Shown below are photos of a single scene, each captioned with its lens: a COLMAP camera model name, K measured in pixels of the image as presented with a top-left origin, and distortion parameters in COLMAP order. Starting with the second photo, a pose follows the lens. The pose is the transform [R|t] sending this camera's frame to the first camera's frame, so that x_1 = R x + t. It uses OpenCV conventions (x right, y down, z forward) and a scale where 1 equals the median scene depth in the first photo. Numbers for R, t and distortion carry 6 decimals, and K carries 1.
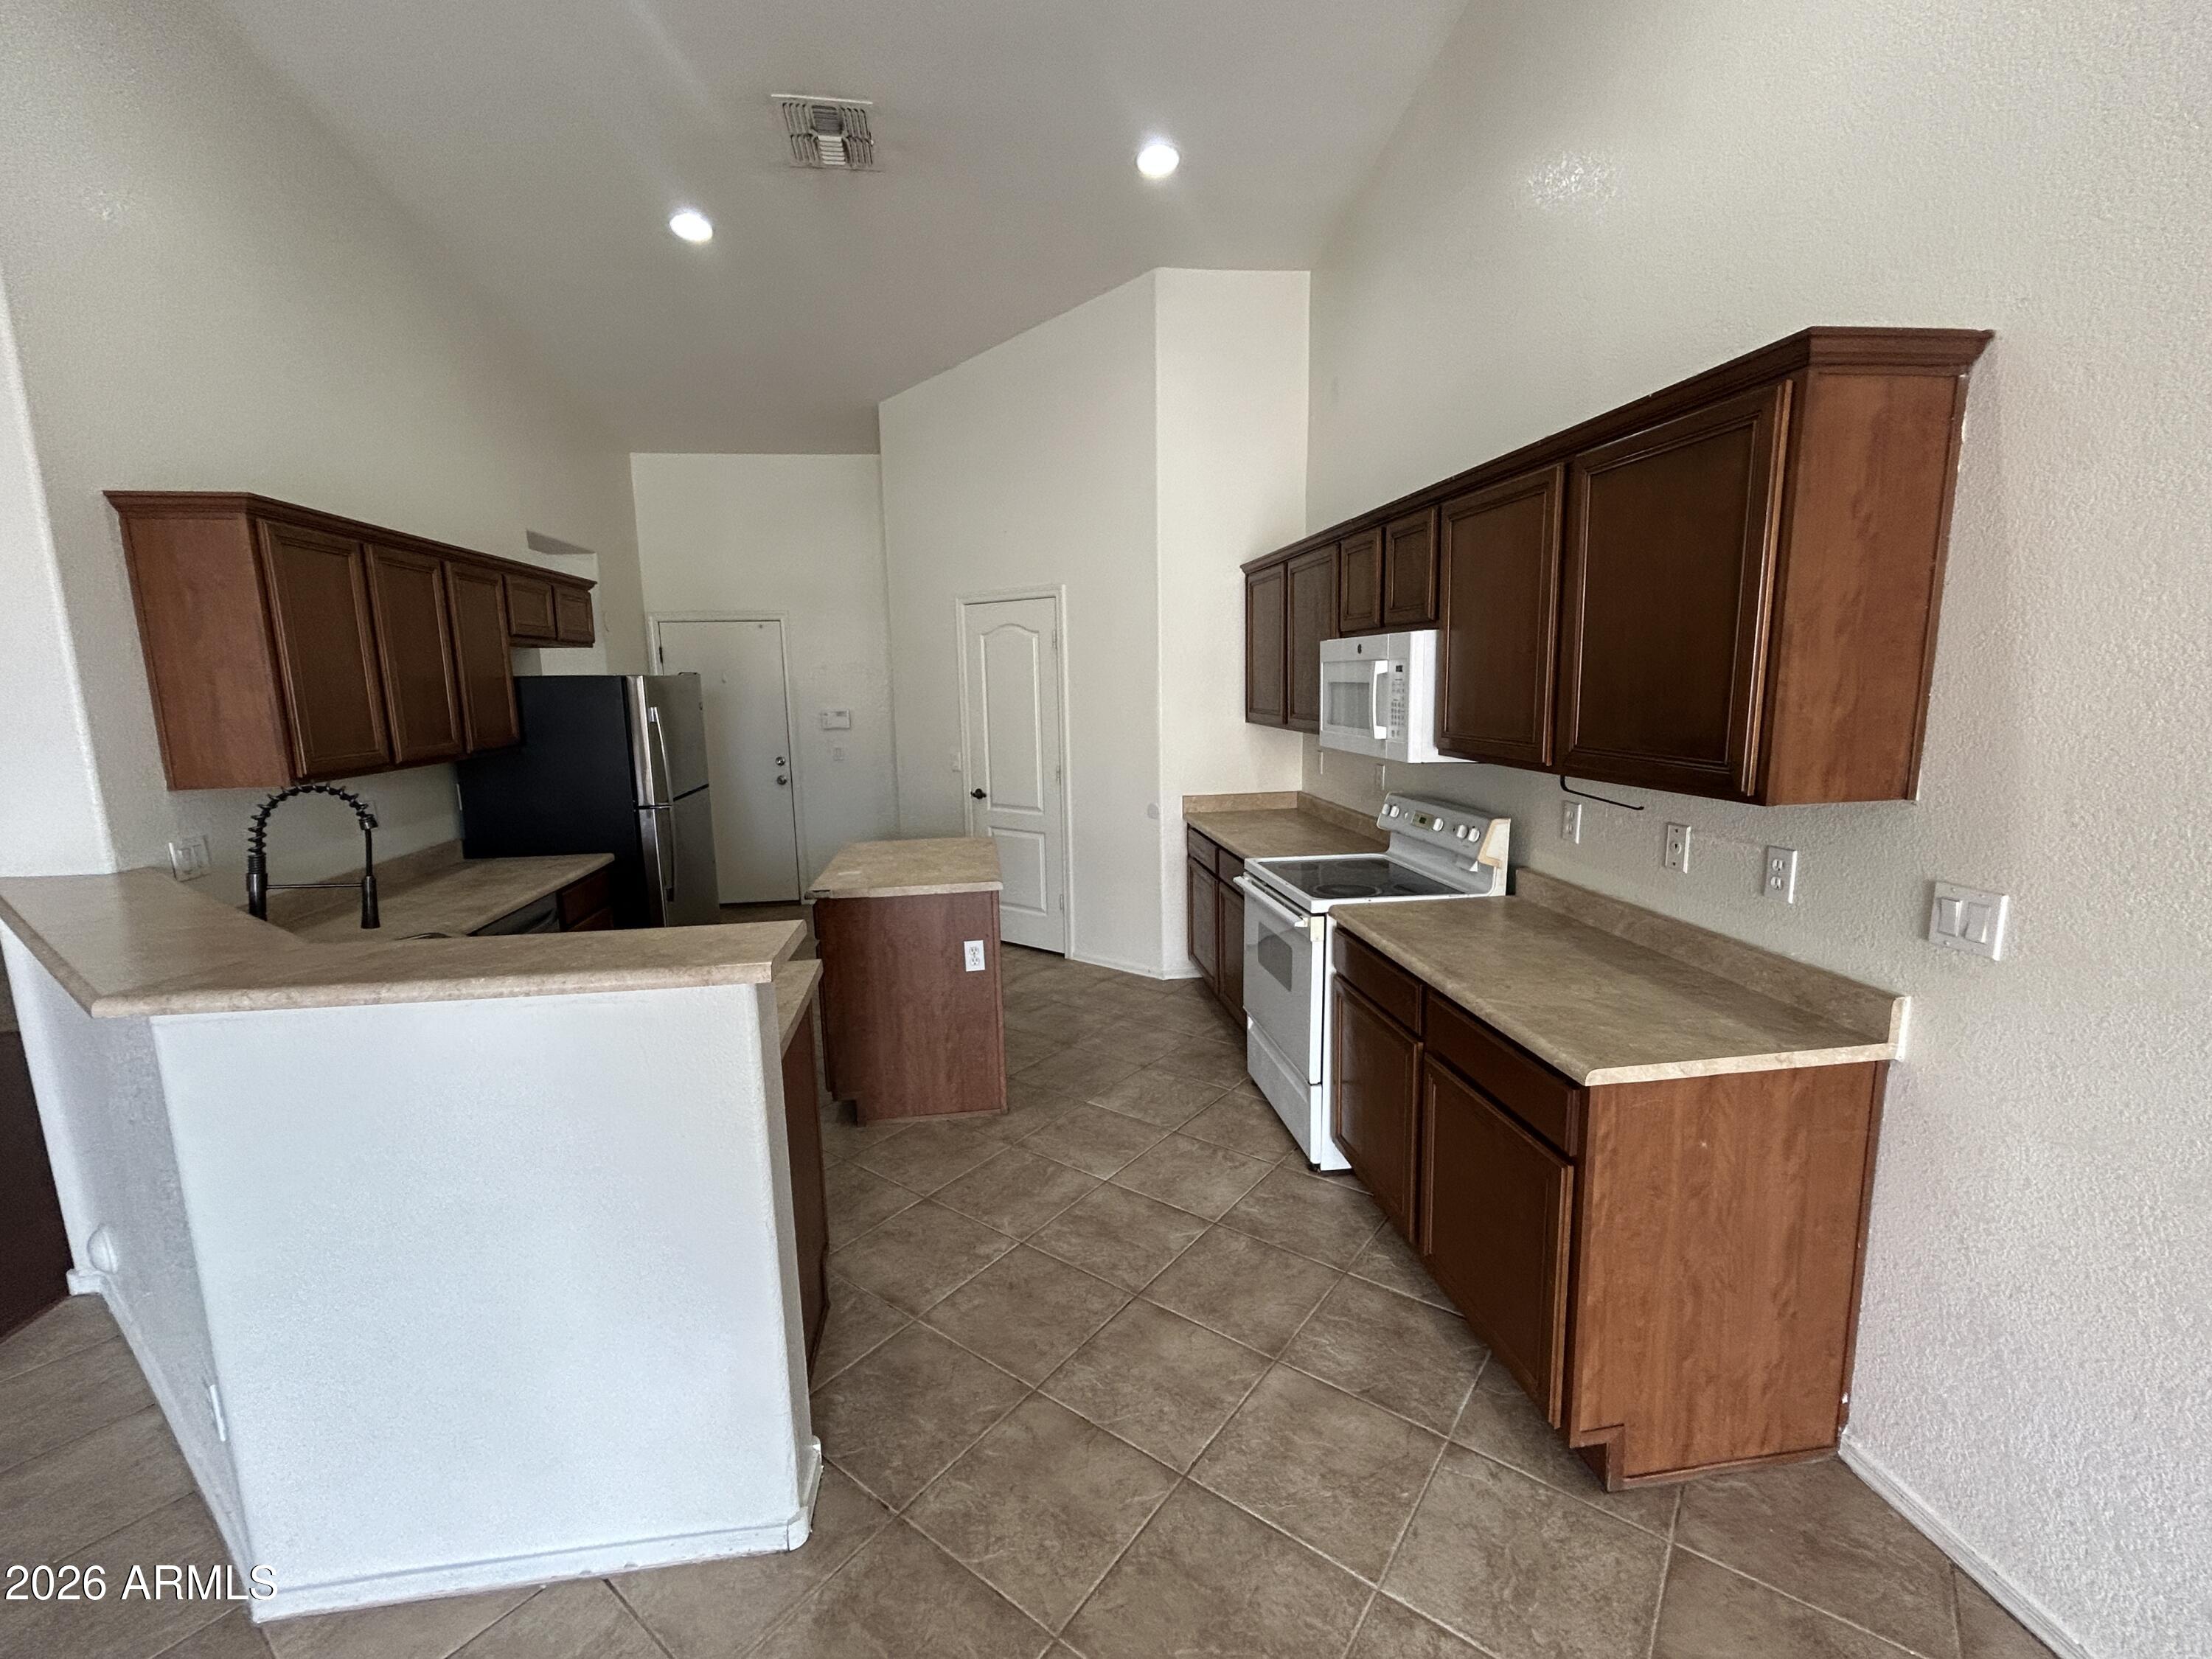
lens RADIAL K [[941.9, 0, 1102.3], [0, 941.9, 825.4], [0, 0, 1]] dist [-0.001295, 0.002252]
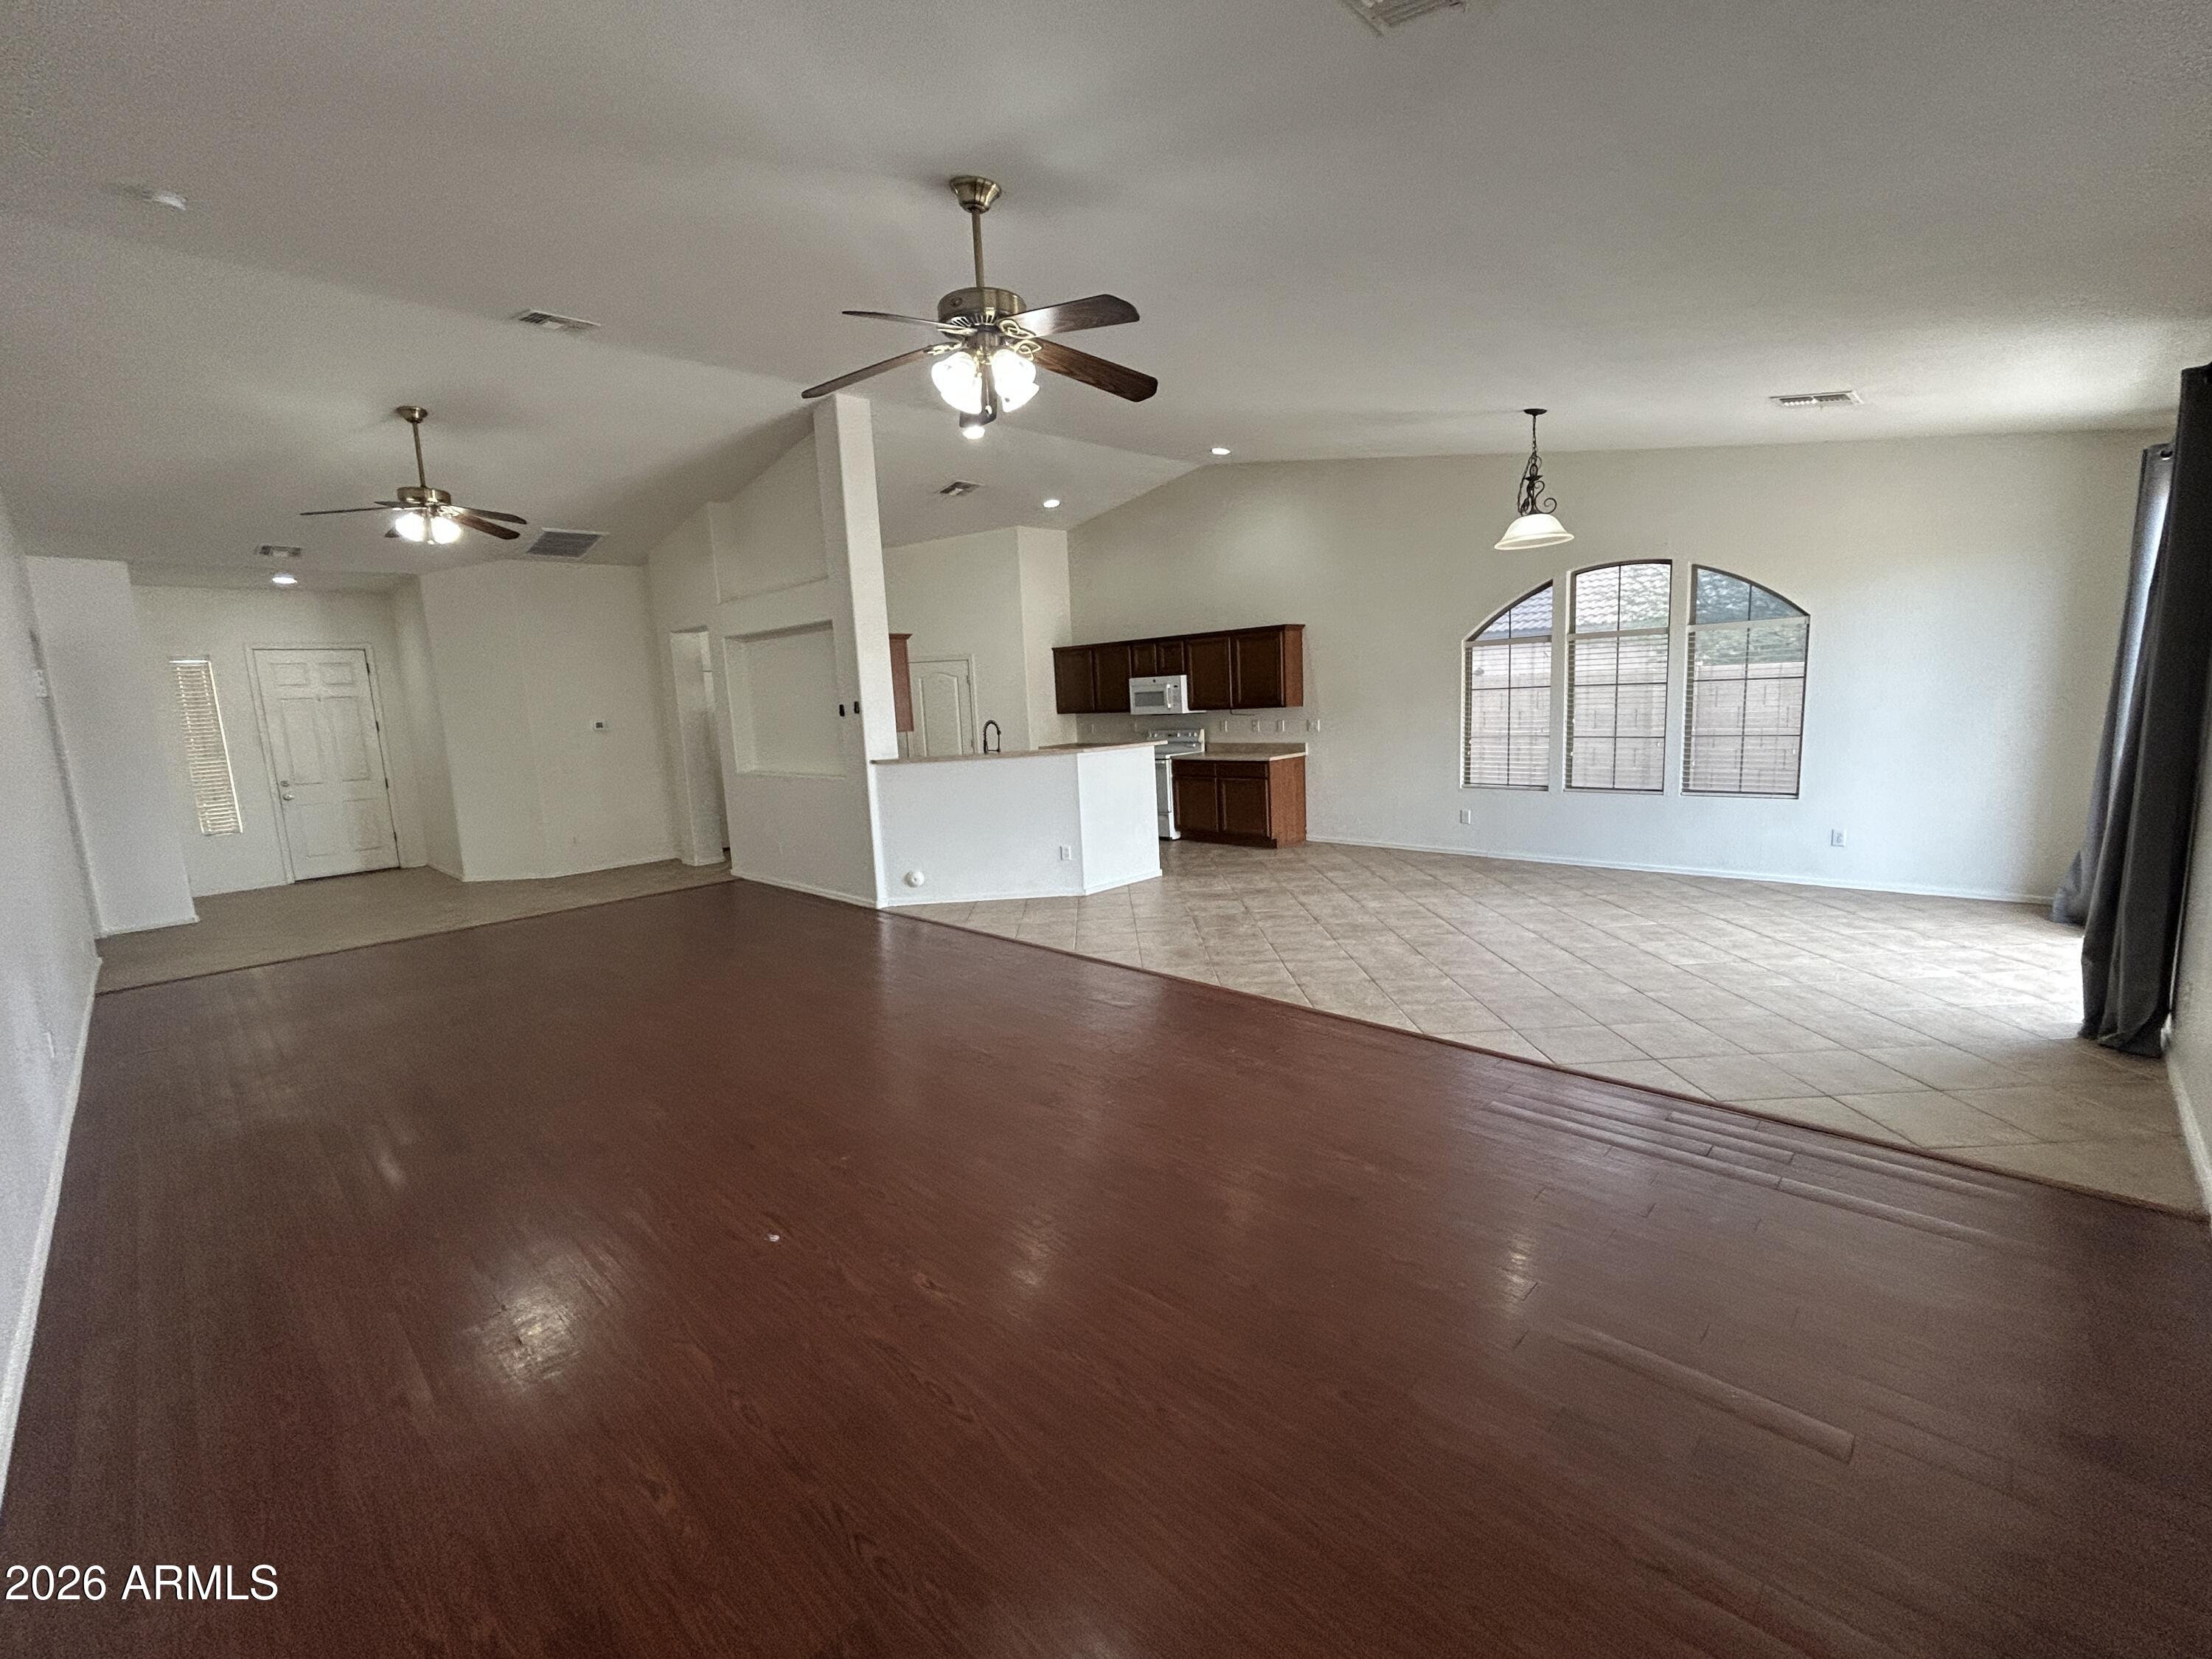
lens RADIAL K [[941.9, 0, 1108.9], [0, 941.9, 827.6], [0, 0, 1]] dist [-0.001295, 0.002252]
pose [[0.783521, -0.103586, 0.612670, -1.809749], [0.129047, 0.991635, 0.002625, 0.270273], [-0.607817, 0.077006, 0.790335, -1.352471]]
